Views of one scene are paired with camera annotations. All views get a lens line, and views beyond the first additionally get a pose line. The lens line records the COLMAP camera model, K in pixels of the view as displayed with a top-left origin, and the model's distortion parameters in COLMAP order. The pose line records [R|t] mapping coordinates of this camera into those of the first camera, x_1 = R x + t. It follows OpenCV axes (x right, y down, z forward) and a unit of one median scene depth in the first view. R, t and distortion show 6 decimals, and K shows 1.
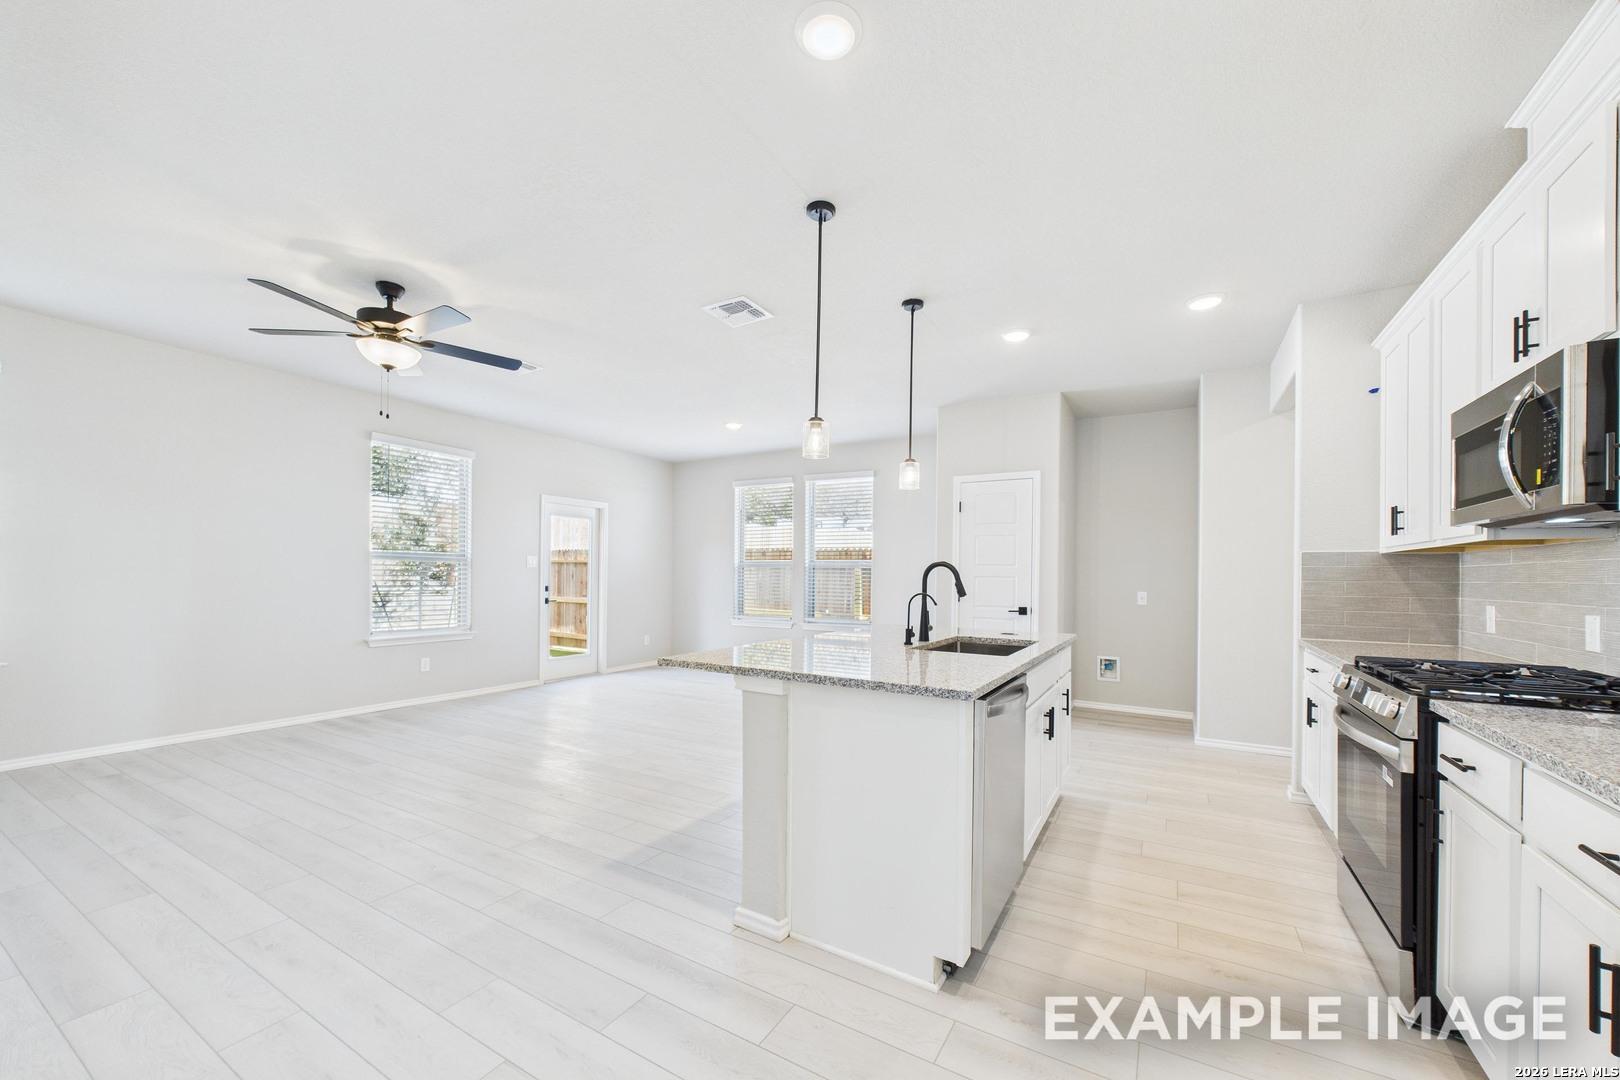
lens RADIAL K [[619.2, 0, 811.8], [0, 619.2, 581.6], [0, 0, 1]] dist [0.000600, 0.000170]
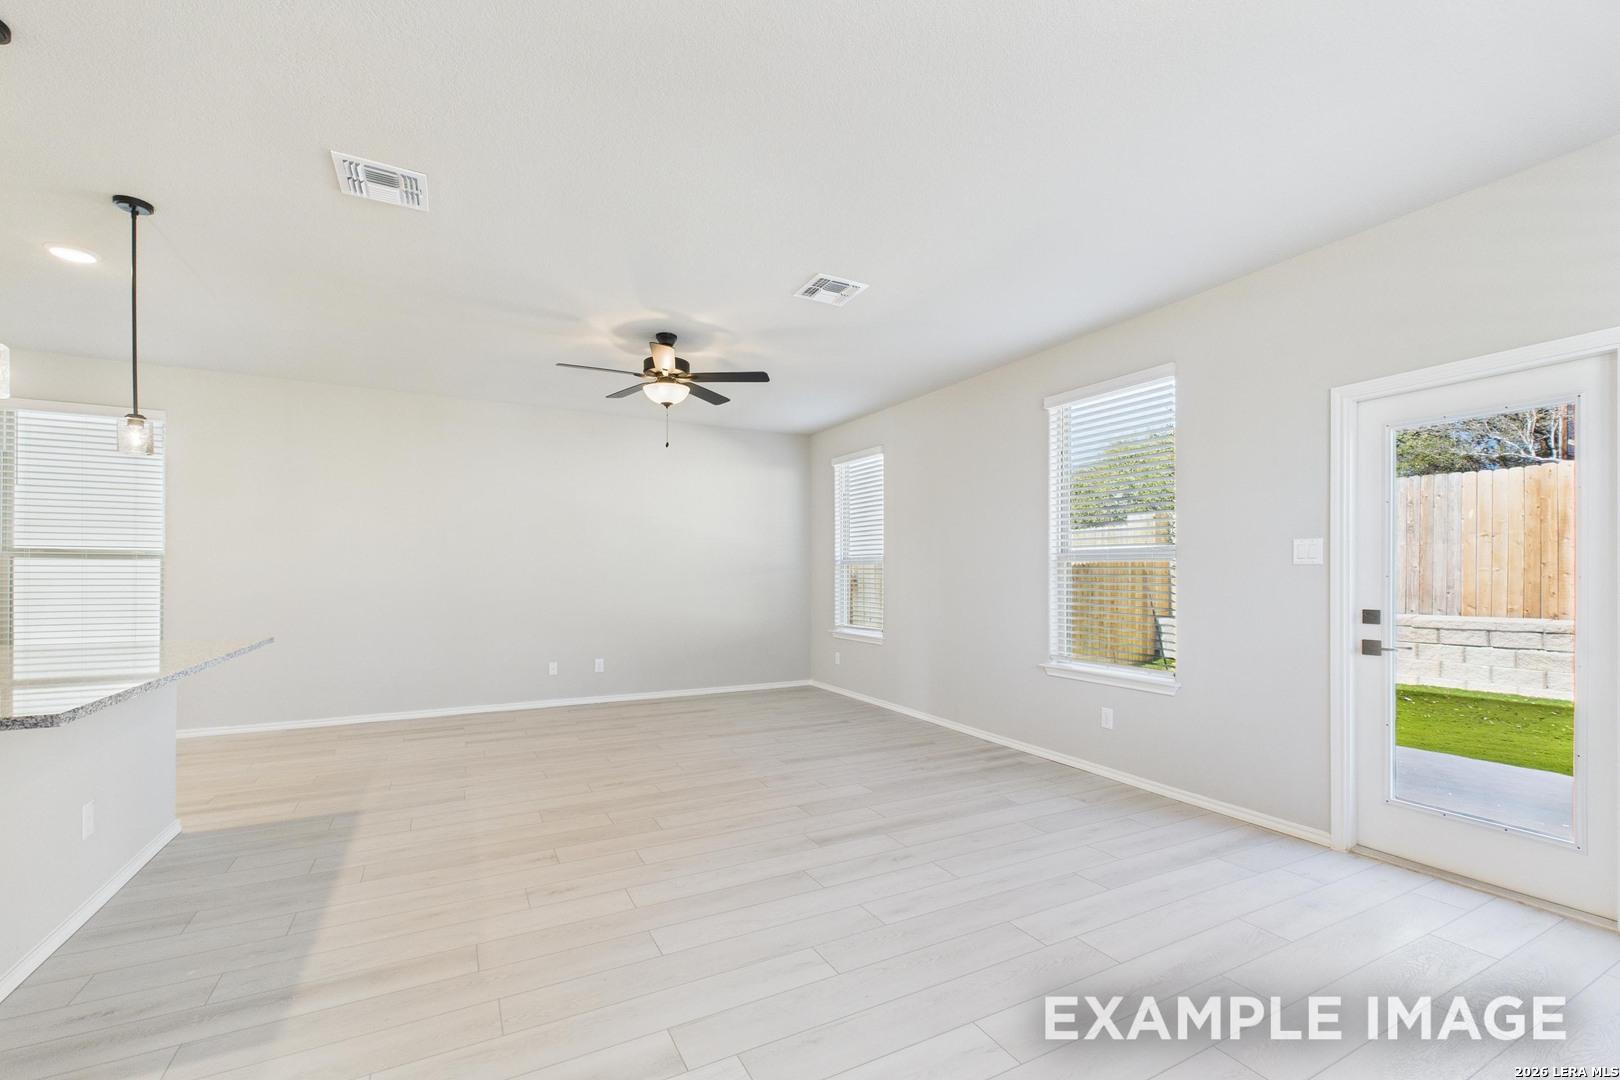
lens RADIAL K [[684.0, 0, 810.4], [0, 684.0, 571.8], [0, 0, 1]] dist [0.001704, 0.000419]
pose [[-0.526961, -0.016599, -0.849727, 0.256575], [-0.015953, 0.999826, -0.009638, -0.013846], [0.849740, 0.008477, -0.527134, 1.765395]]
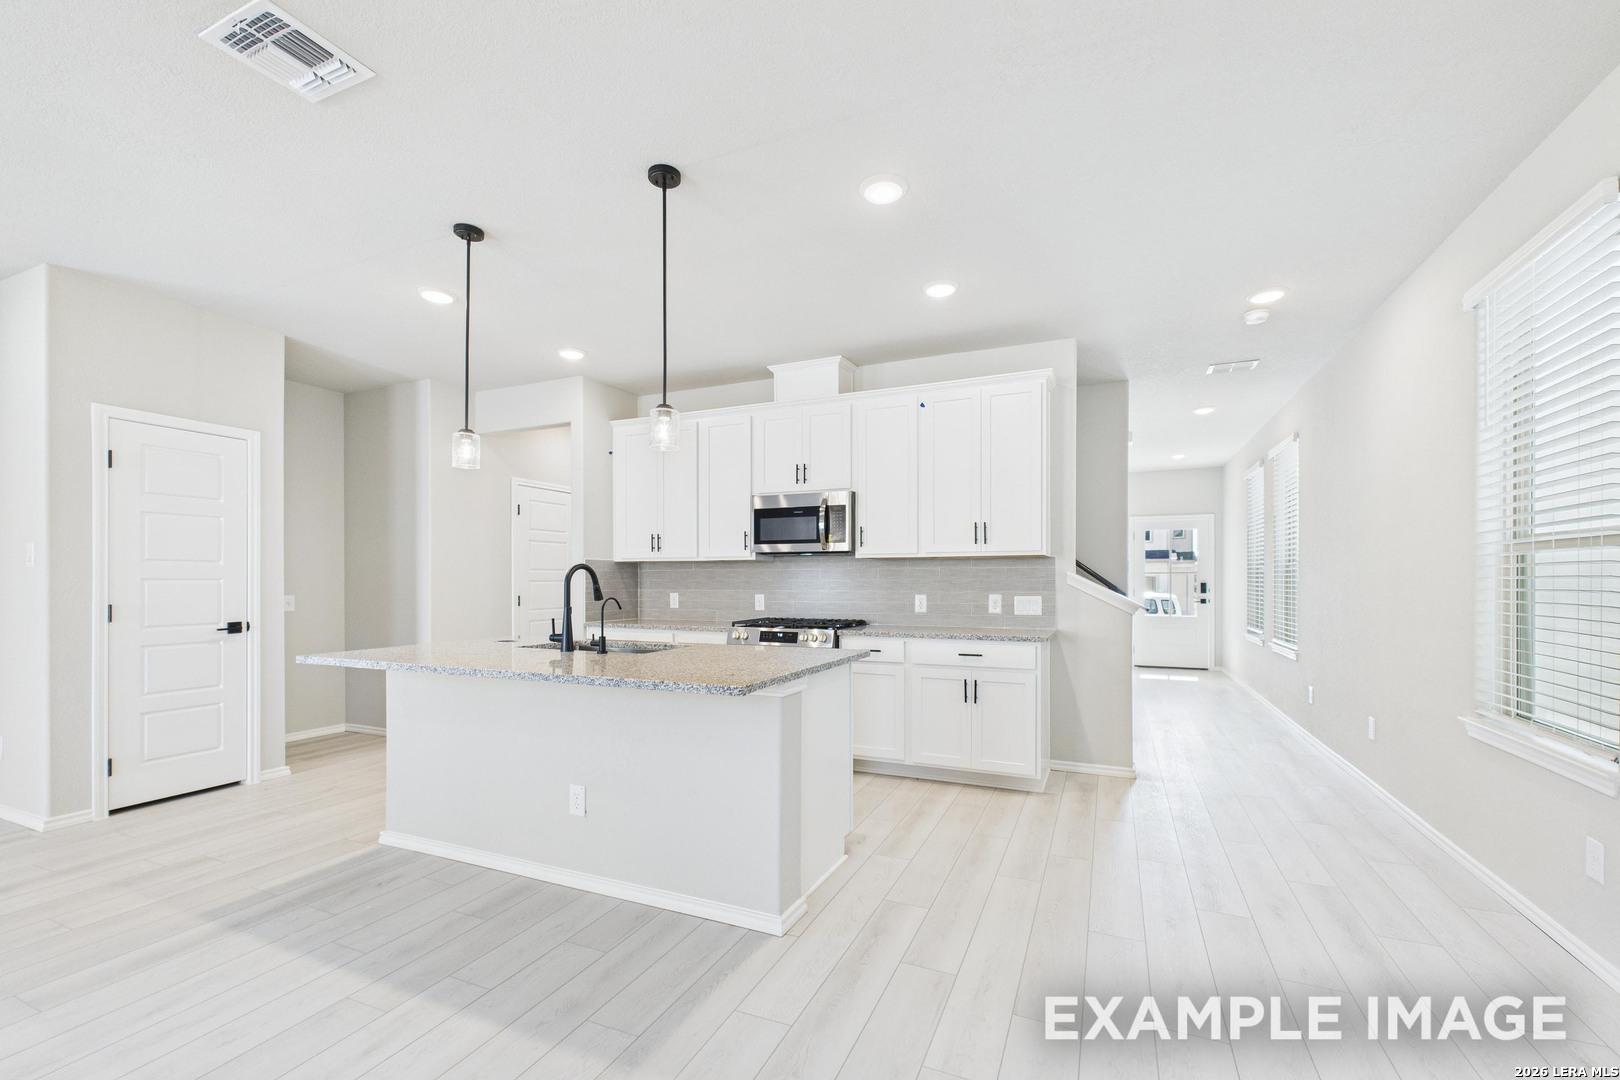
lens RADIAL K [[682.4, 0, 805.9], [0, 682.4, 580.4], [0, 0, 1]] dist [0.004381, 0.000518]
pose [[-0.108446, -0.010258, 0.994049, -0.714499], [0.008578, 0.999900, 0.011254, -0.012853], [-0.994065, 0.009748, -0.108347, 0.639451]]
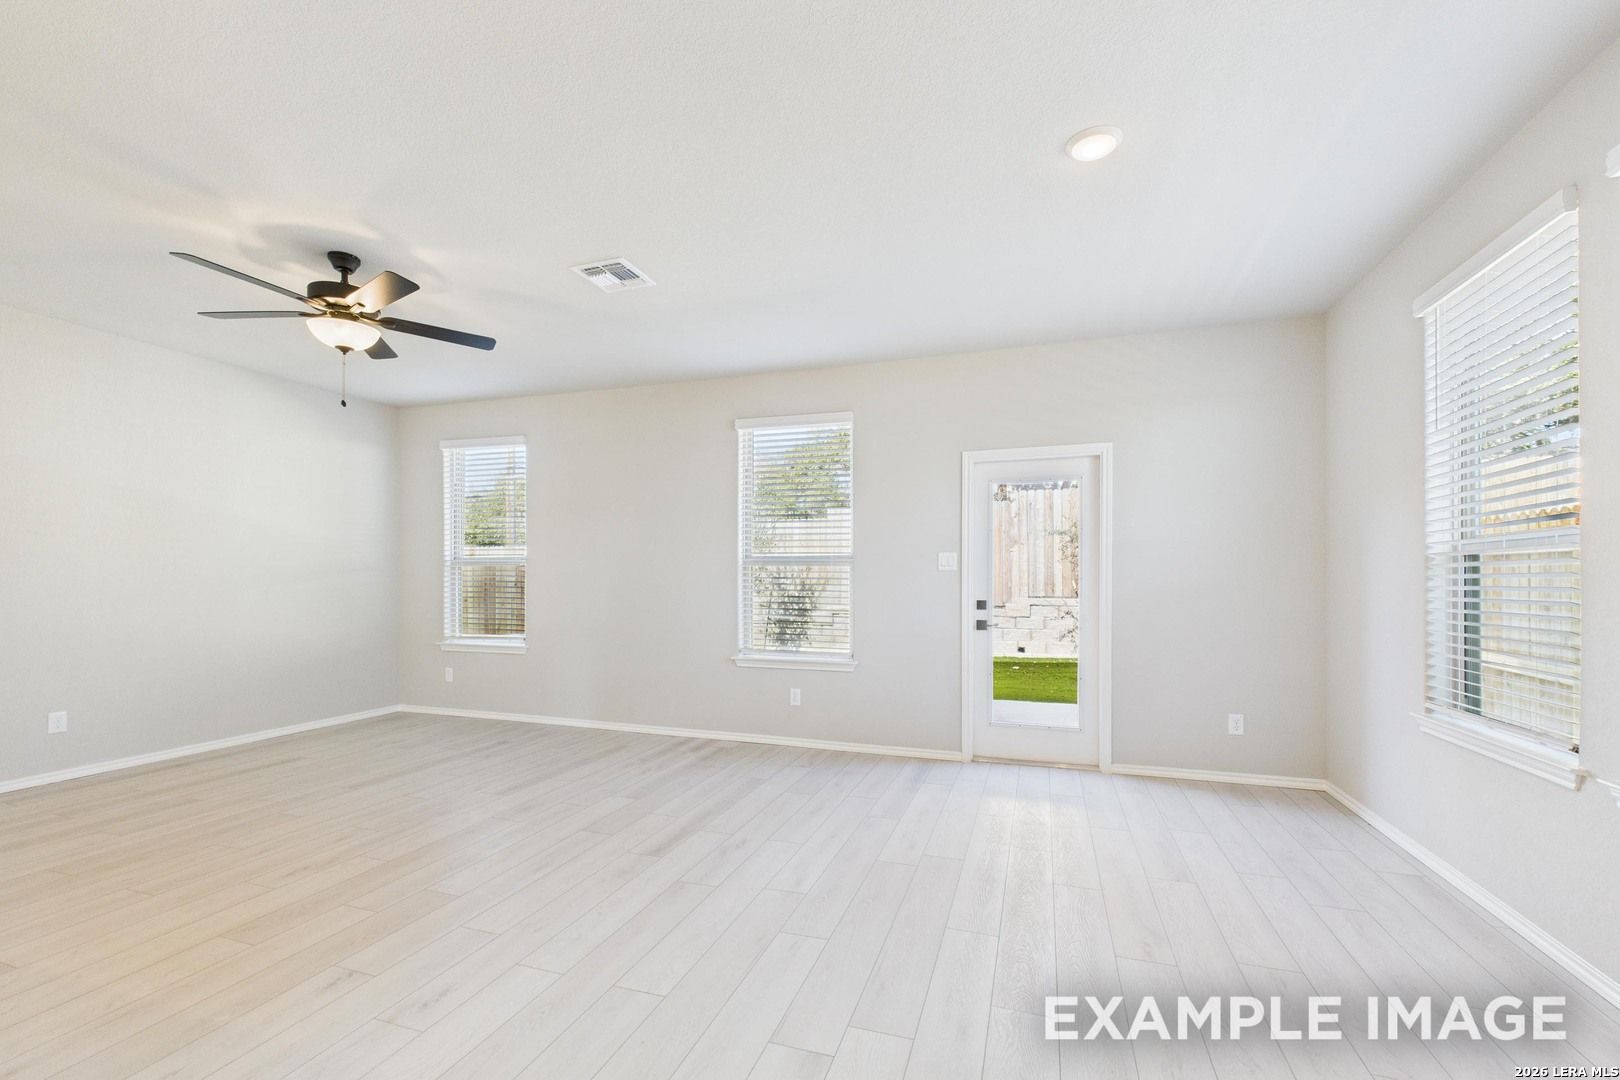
lens RADIAL K [[683.3, 0, 810.6], [0, 683.3, 576.7], [0, 0, 1]] dist [0.001561, 0.000139]
pose [[0.198346, -0.014180, -0.980029, 0.371635], [-0.008207, 0.999836, -0.016127, -0.007366], [0.980098, 0.011242, 0.198198, 1.338922]]
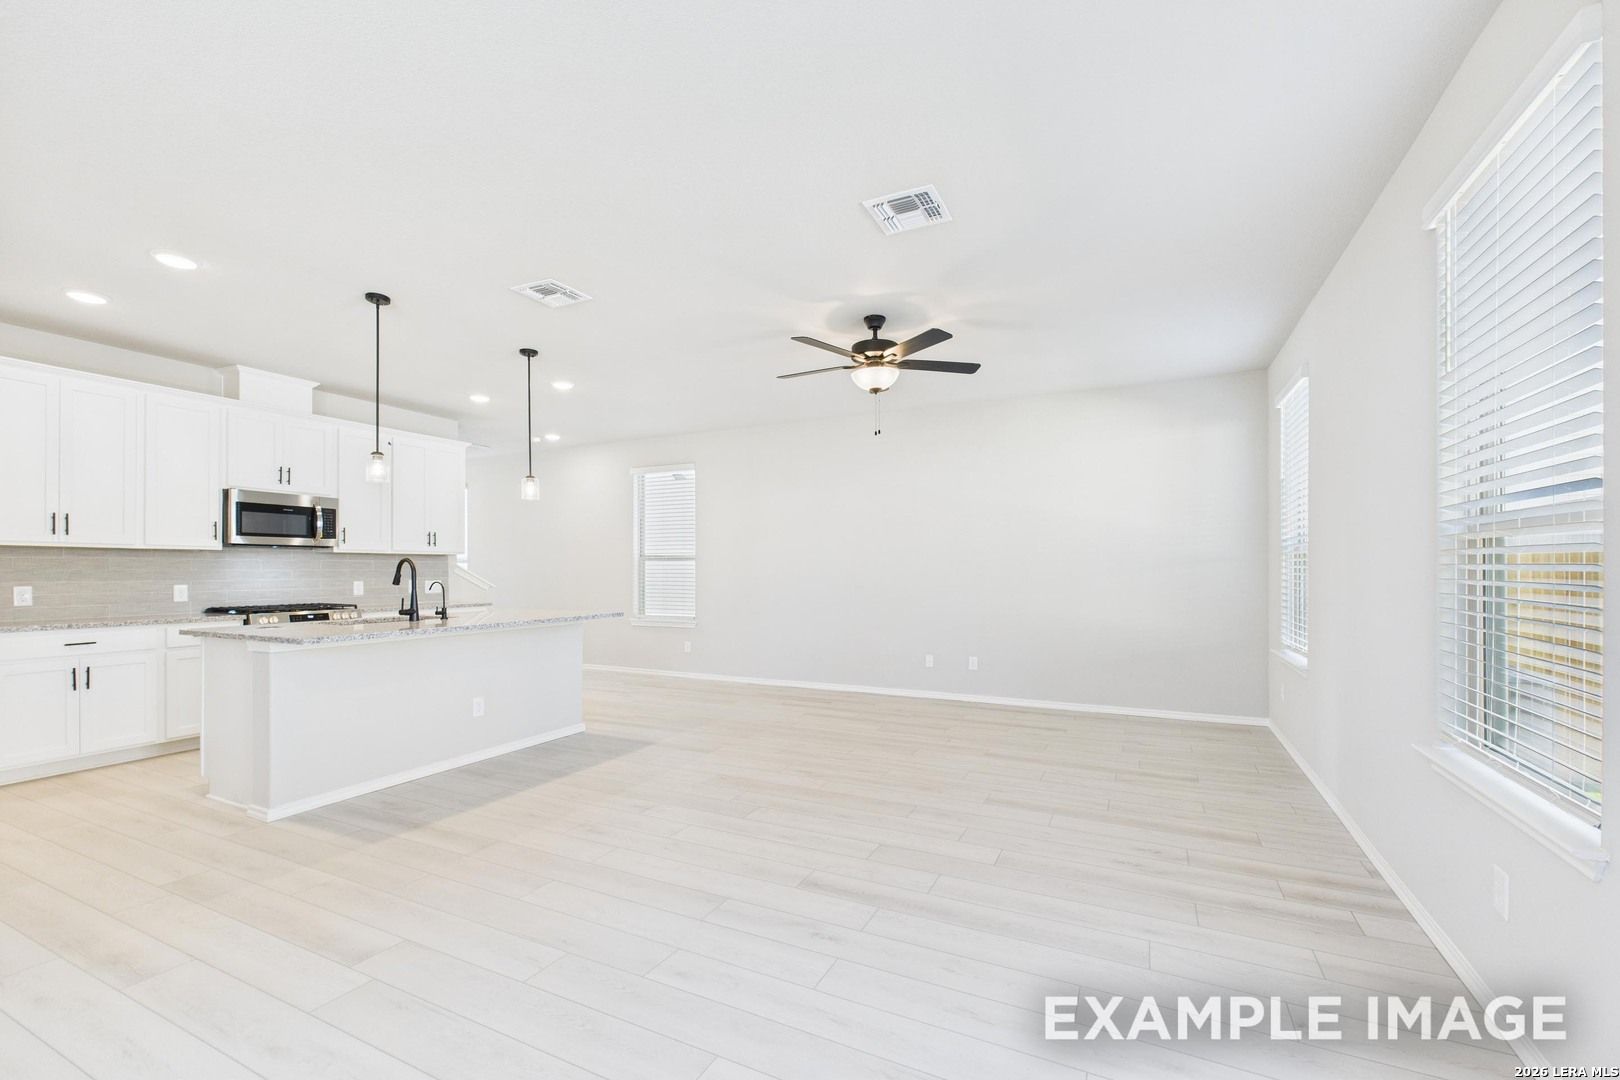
lens RADIAL K [[684.0, 0, 810.4], [0, 684.0, 571.8], [0, 0, 1]] dist [0.001704, 0.000419]
pose [[-0.997532, -0.010383, -0.069443, -0.443056], [-0.011135, 0.999883, 0.010448, -0.022819], [0.069327, 0.011196, -0.997531, 2.052878]]
